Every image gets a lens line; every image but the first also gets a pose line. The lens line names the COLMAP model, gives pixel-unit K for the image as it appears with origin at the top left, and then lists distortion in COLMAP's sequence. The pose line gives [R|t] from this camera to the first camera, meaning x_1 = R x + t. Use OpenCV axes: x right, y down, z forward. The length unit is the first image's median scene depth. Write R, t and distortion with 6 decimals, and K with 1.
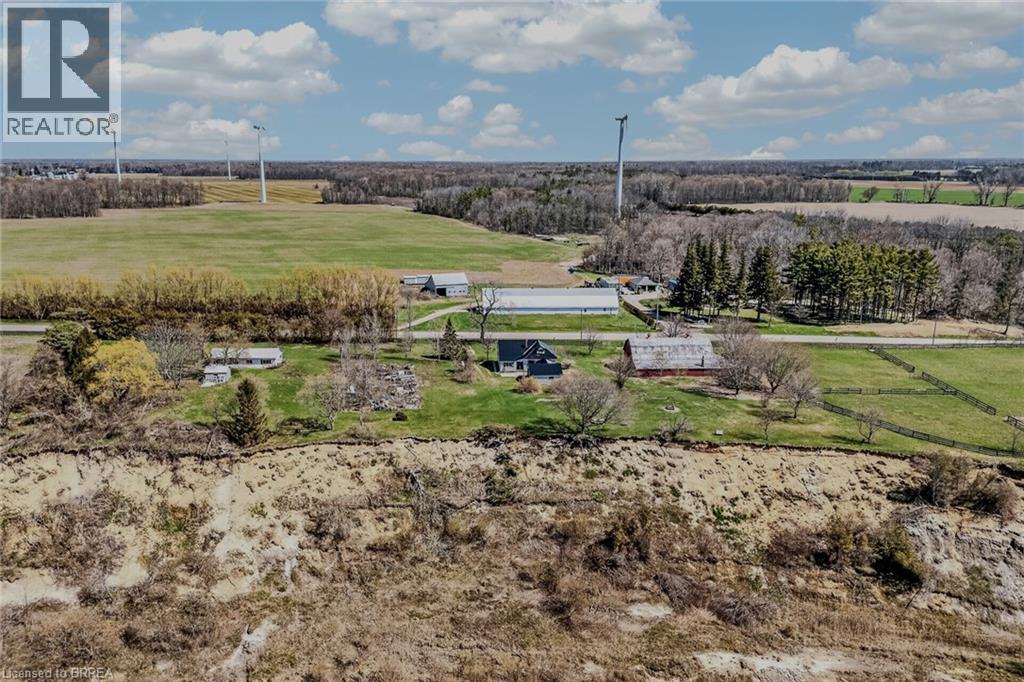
lens RADIAL K [[756.1, 0, 512.0], [0, 756.1, 341.0], [0, 0, 1]] dist [0.052402, -0.043831]
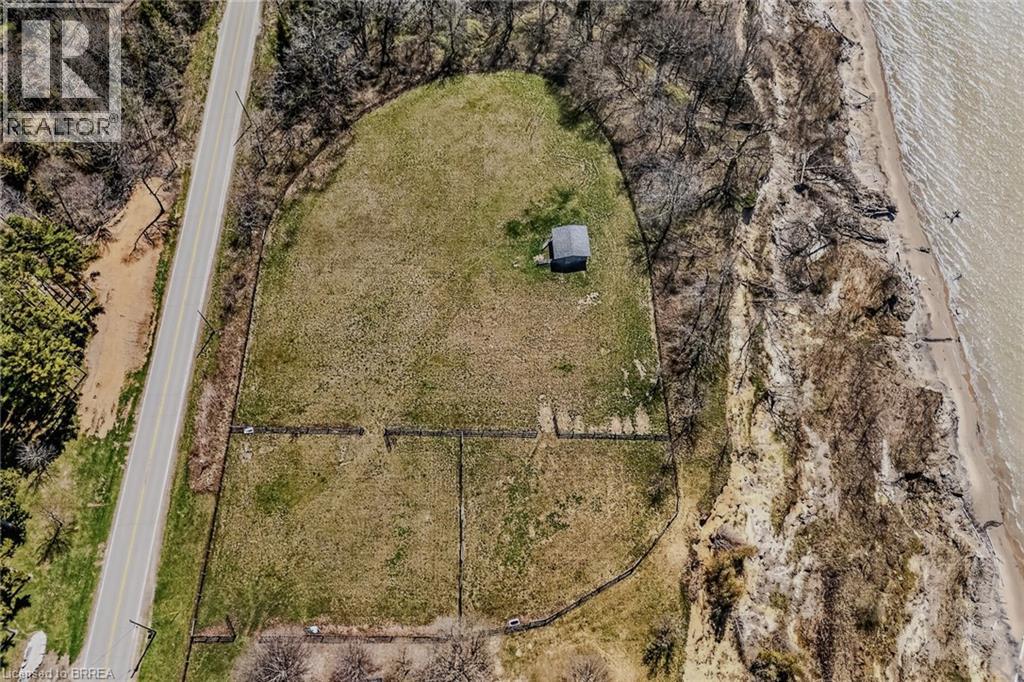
lens RADIAL K [[756.1, 0, 512.0], [0, 756.1, 341.0], [0, 0, 1]] dist [0.052402, -0.043831]
pose [[0.001411, -0.871181, 0.490961, 0.339878], [0.266094, 0.473588, 0.839588, -0.871053], [-0.963946, 0.129457, 0.232484, 0.963322]]
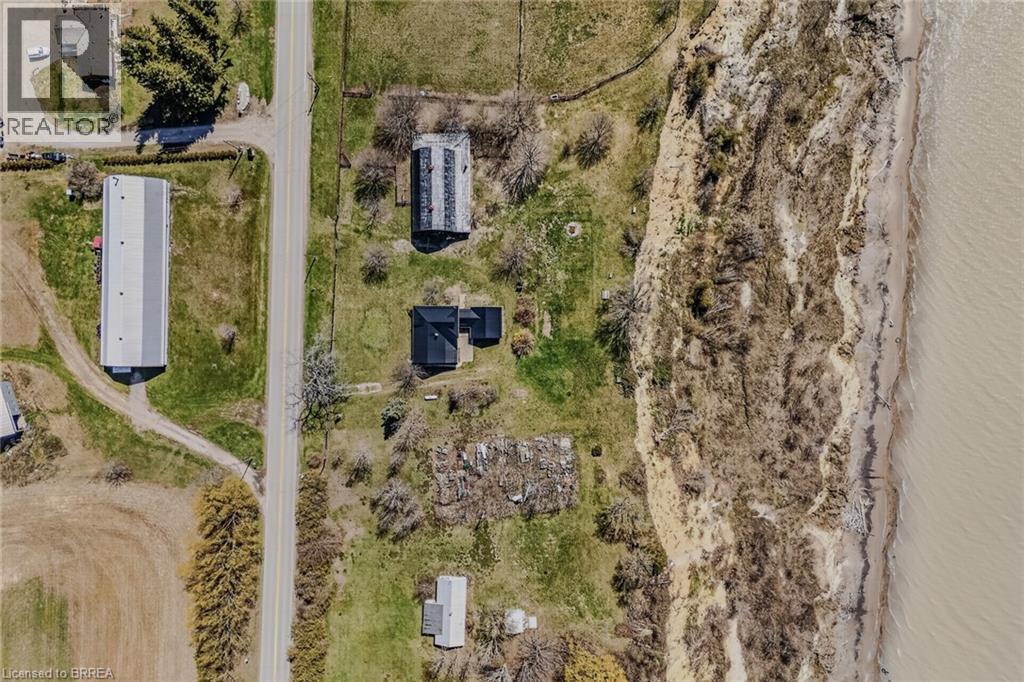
lens RADIAL K [[756.1, 0, 512.0], [0, 756.1, 341.0], [0, 0, 1]] dist [0.052402, -0.043831]
pose [[0.058954, -0.997939, 0.025346, -0.004277], [0.270948, 0.040433, 0.961744, -1.291085], [-0.960787, -0.049831, 0.272774, 0.889551]]
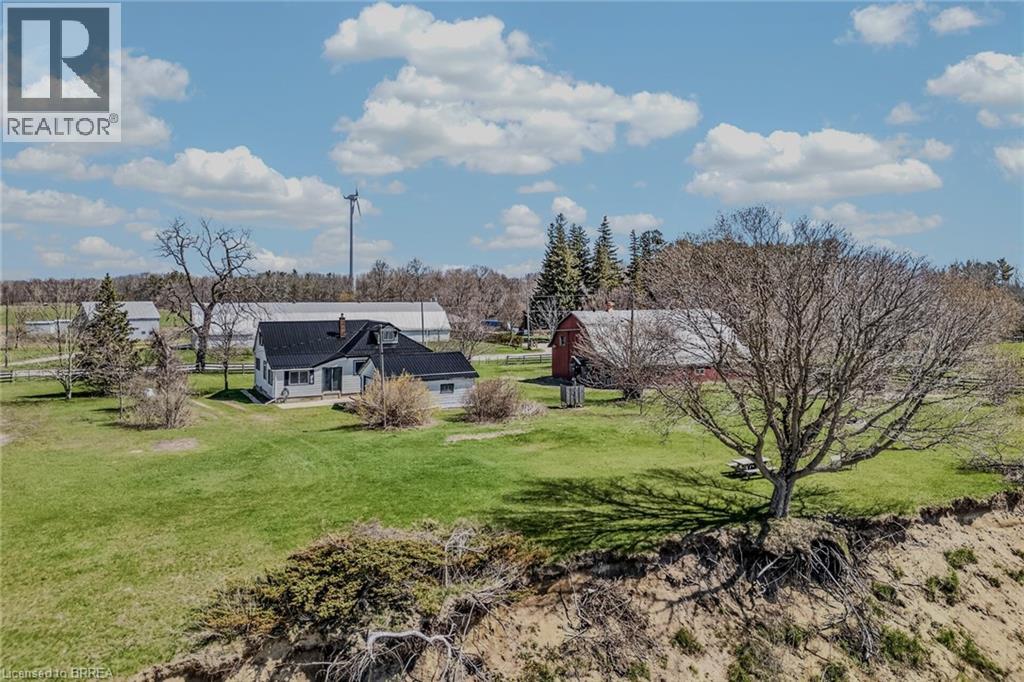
lens RADIAL K [[756.1, 0, 512.0], [0, 756.1, 341.0], [0, 0, 1]] dist [0.052402, -0.043831]
pose [[0.929446, -0.047734, 0.365858, -0.054343], [0.109057, 0.982832, -0.148825, 0.104192], [-0.352473, 0.178224, 0.918694, 0.878112]]
